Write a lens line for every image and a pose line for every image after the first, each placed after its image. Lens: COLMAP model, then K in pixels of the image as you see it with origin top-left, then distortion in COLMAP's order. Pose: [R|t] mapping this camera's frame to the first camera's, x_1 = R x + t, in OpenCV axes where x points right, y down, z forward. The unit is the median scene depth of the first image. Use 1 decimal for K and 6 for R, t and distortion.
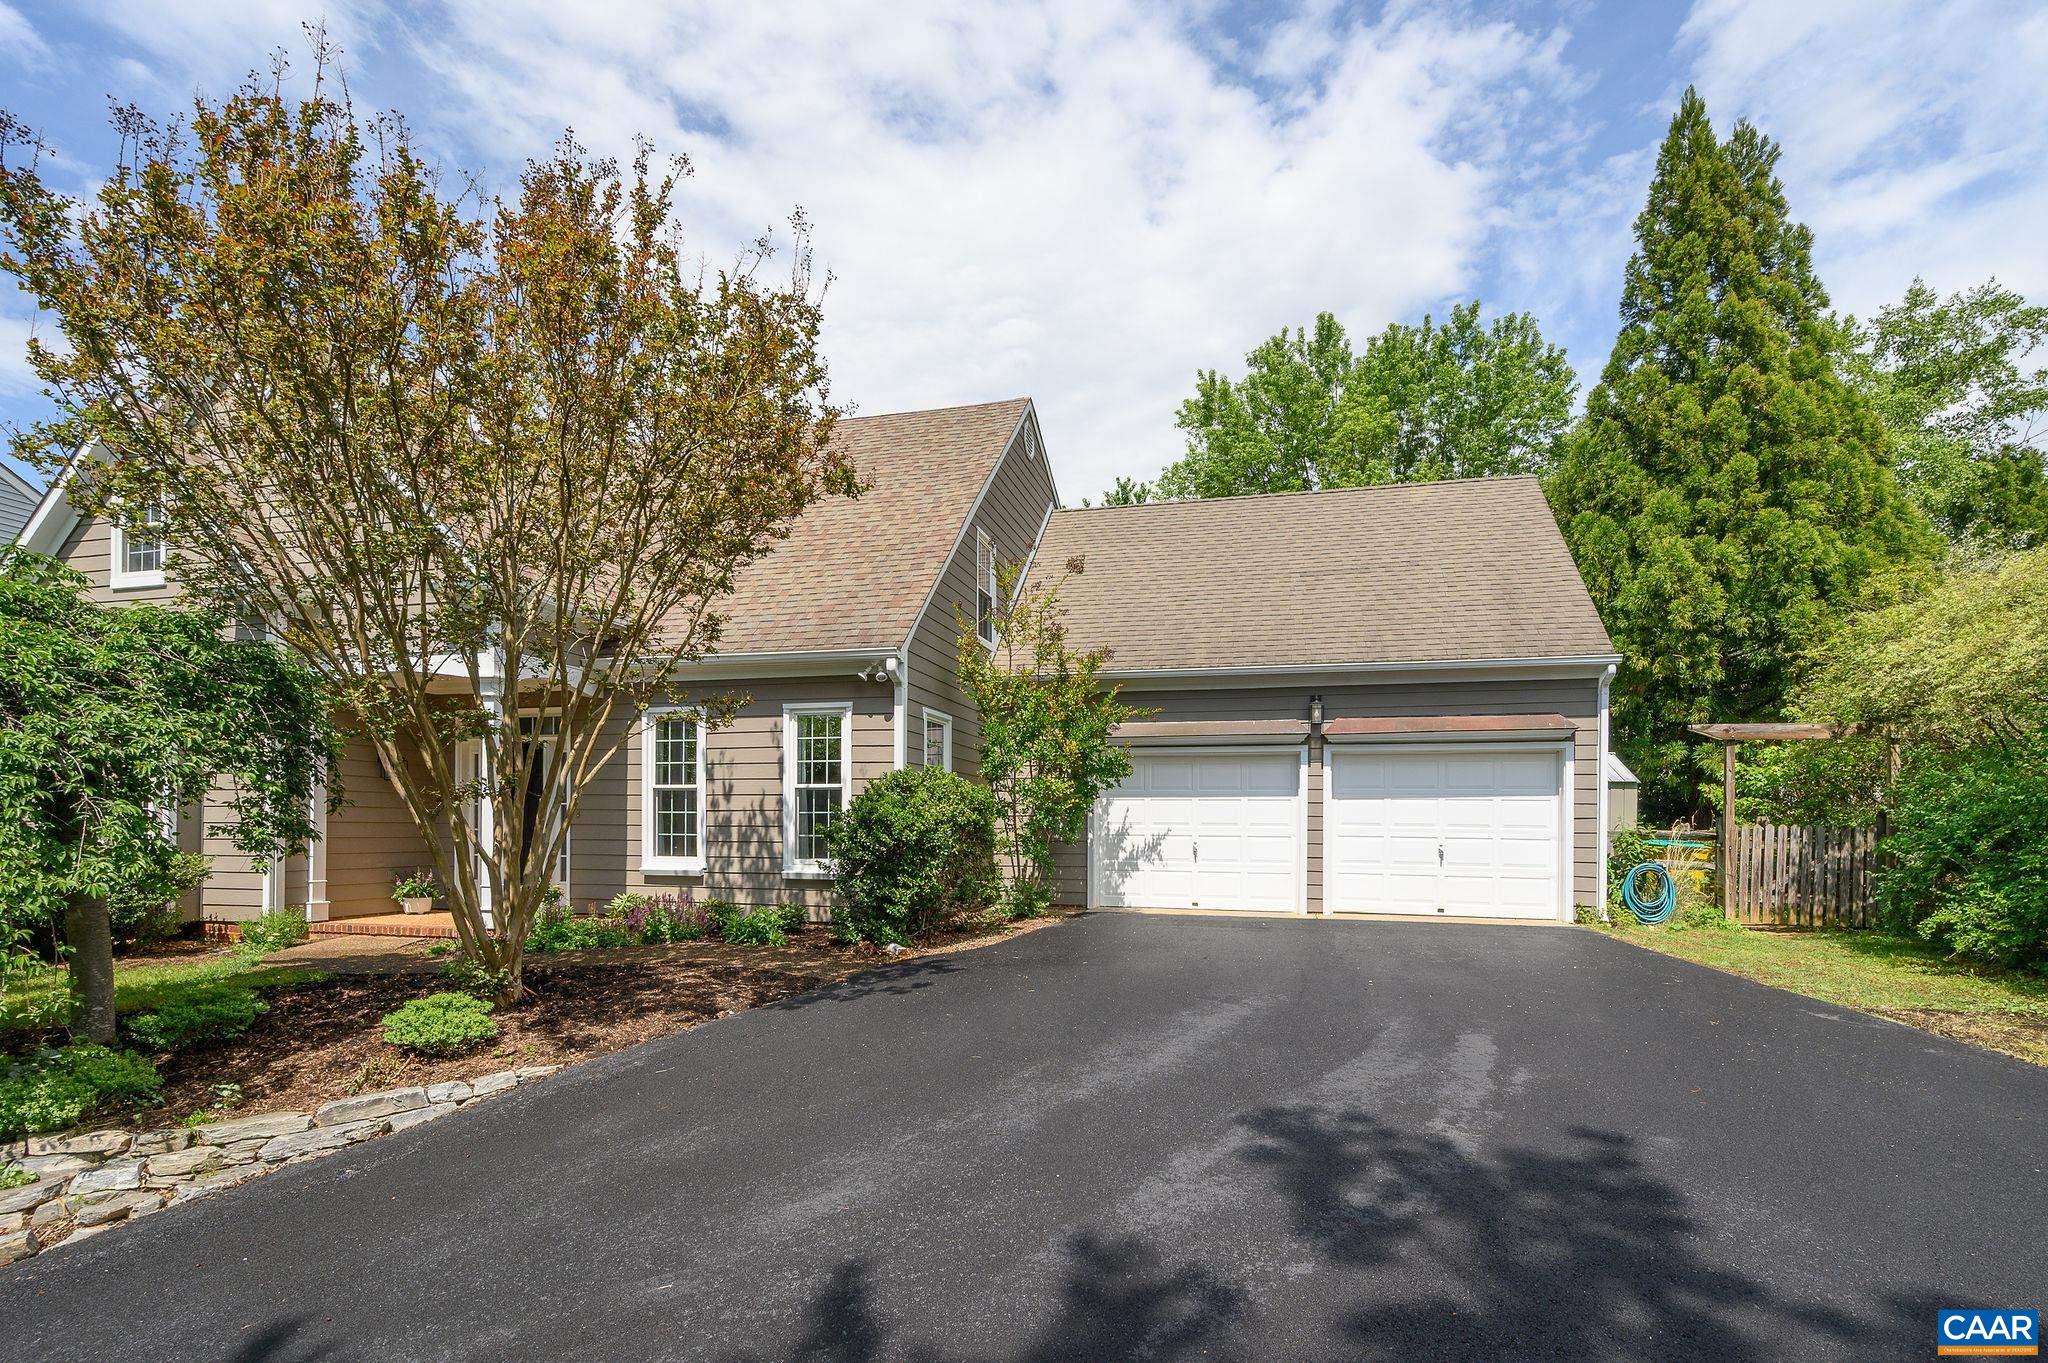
lens RADIAL K [[924.4, 0, 1112.7], [0, 924.4, 739.0], [0, 0, 1]] dist [0.004335, -0.000250]
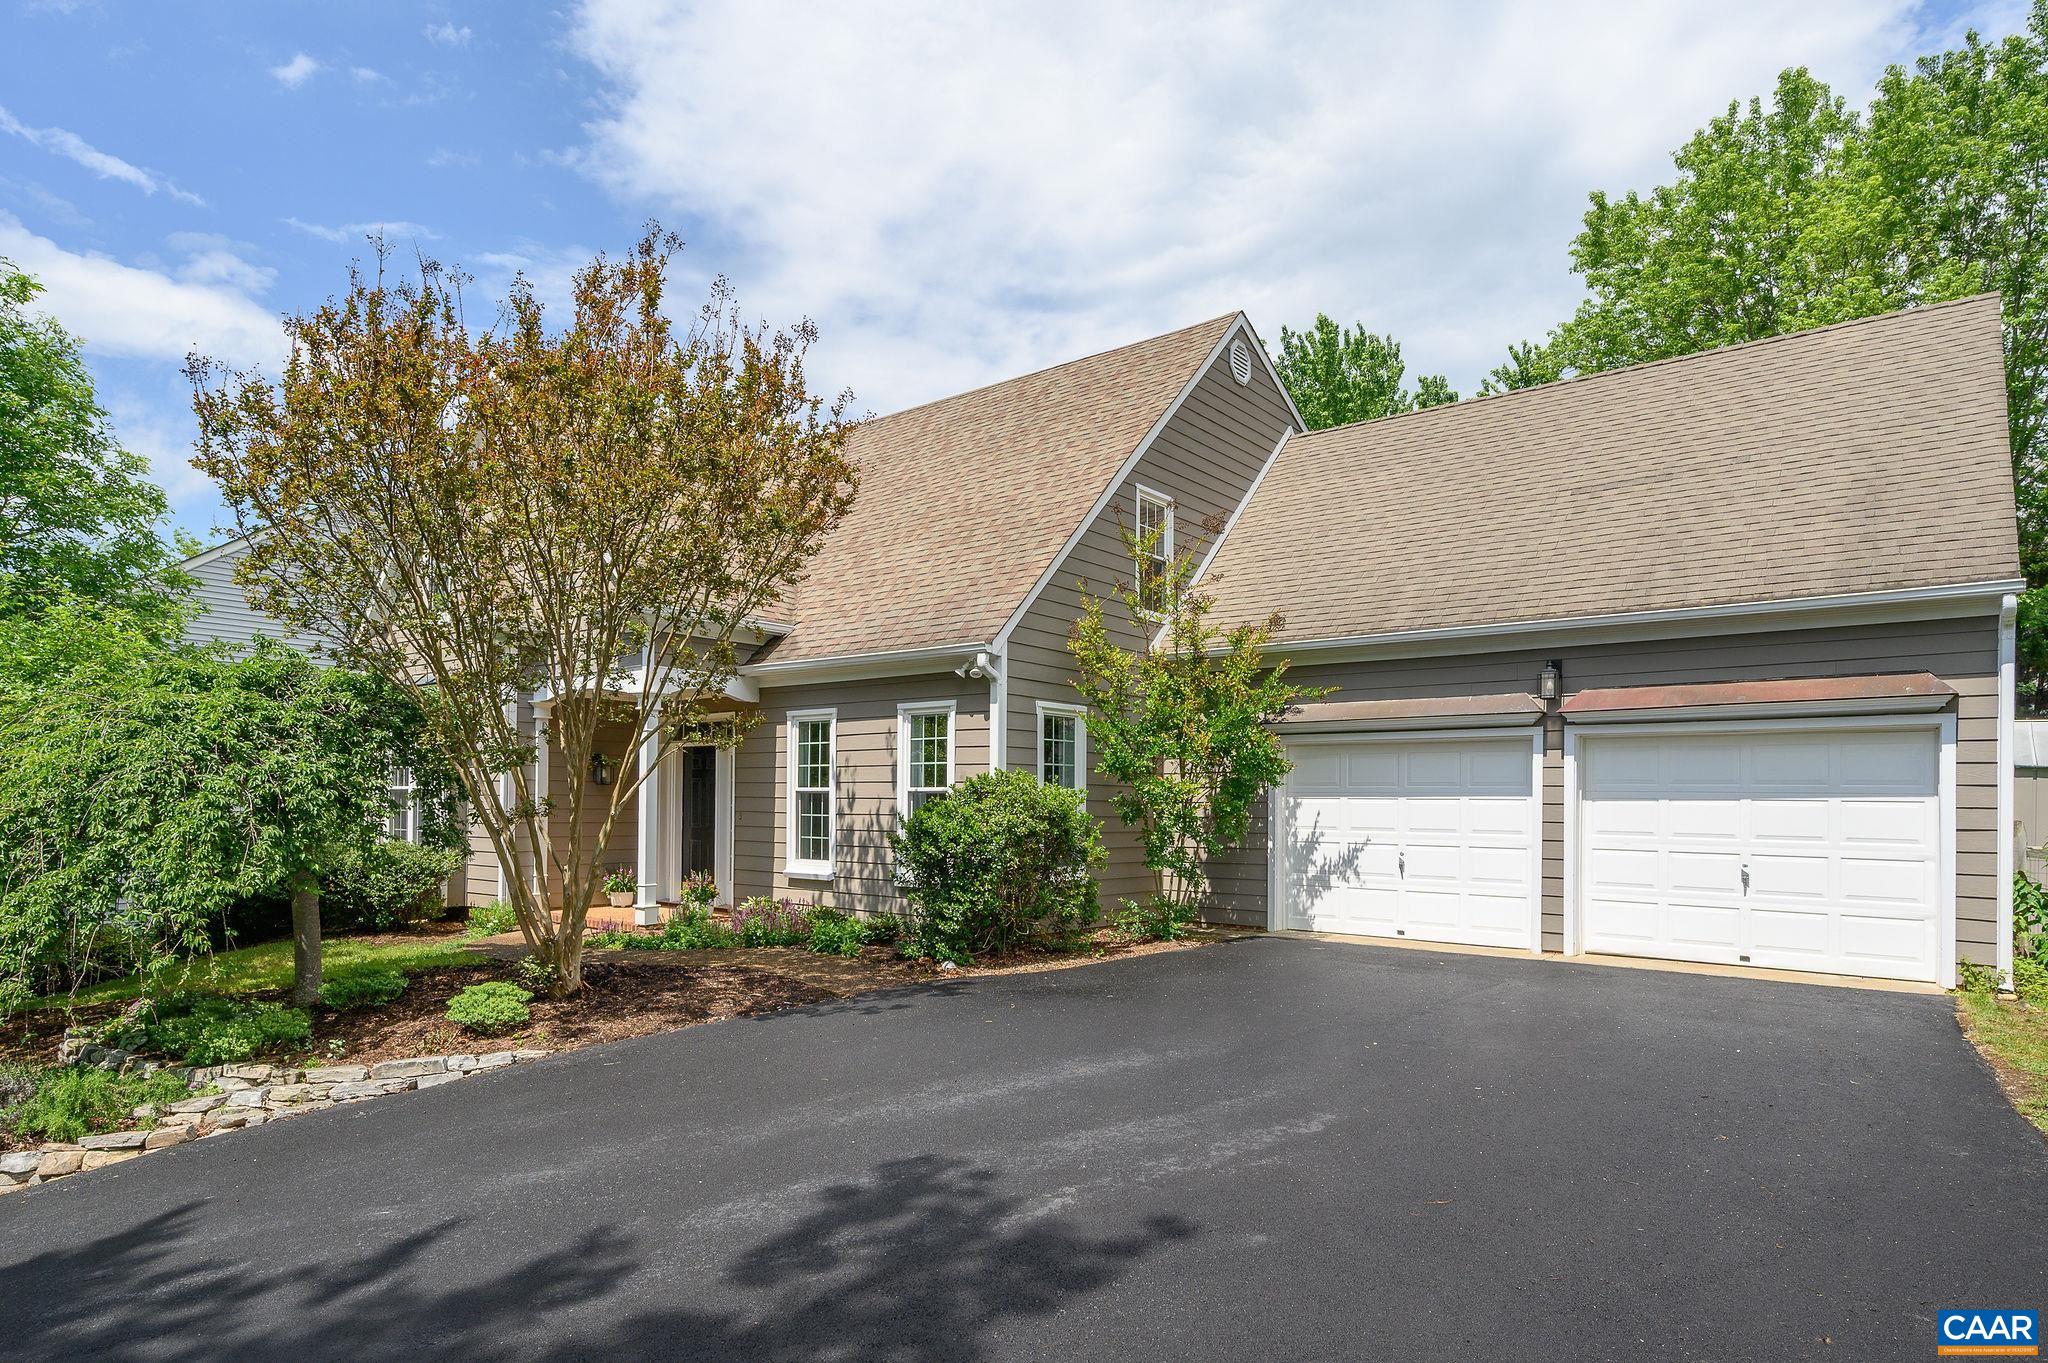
lens RADIAL K [[1165.3, 0, 1056.6], [0, 1165.3, 676.1], [0, 0, 1]] dist [-0.002432, -0.001341]
pose [[0.903842, -0.043954, -0.425603, 0.317290], [0.036265, 0.999000, -0.026155, -0.029826], [0.426327, 0.008206, 0.904532, -0.030927]]
